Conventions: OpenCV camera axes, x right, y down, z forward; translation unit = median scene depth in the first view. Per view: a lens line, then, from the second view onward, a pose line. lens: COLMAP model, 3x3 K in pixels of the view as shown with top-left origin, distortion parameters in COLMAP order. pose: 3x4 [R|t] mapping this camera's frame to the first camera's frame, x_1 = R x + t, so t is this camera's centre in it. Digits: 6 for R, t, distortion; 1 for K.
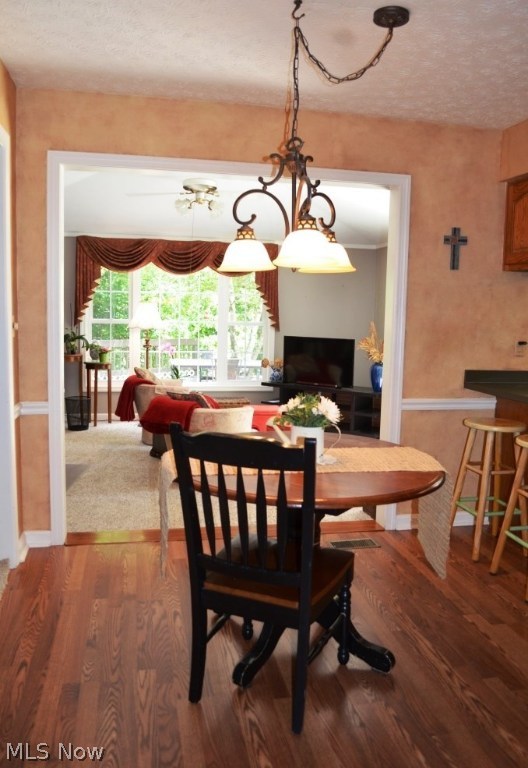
lens RADIAL K [[588.3, 0, 264.6], [0, 588.3, 371.0], [0, 0, 1]] dist [-0.063985, -0.000109]
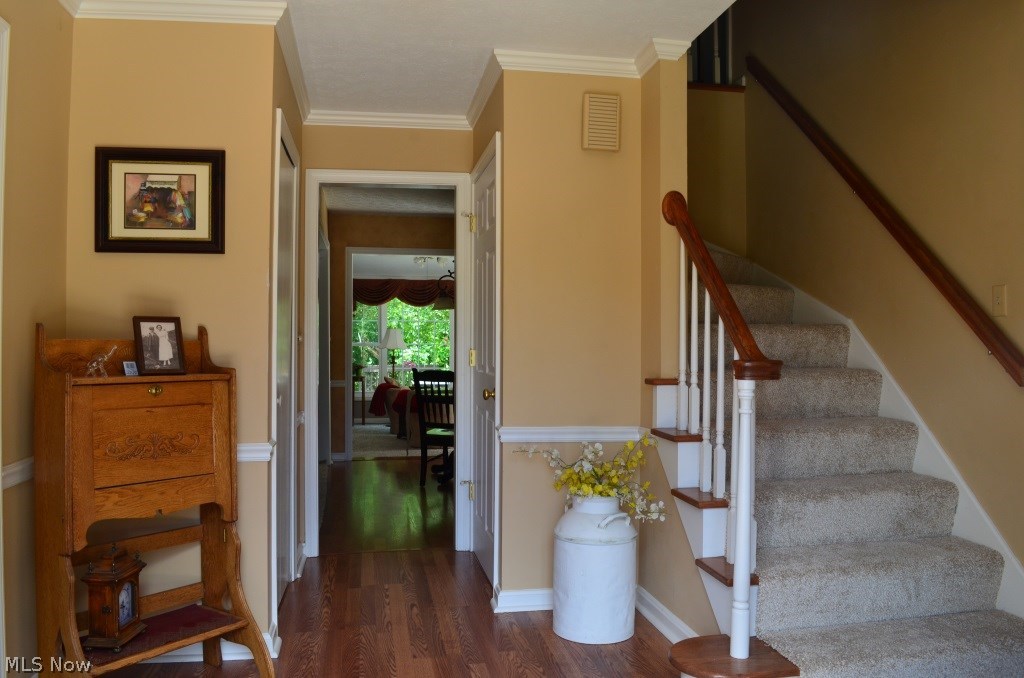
lens RADIAL K [[797.5, 0, 512.0], [0, 797.5, 339.0], [0, 0, 1]] dist [-0.086613, -0.000558]
pose [[0.999177, -0.026906, -0.030359, 0.113448], [0.023542, 0.994068, -0.106178, 0.099802], [0.033036, 0.105376, 0.993884, -0.731654]]
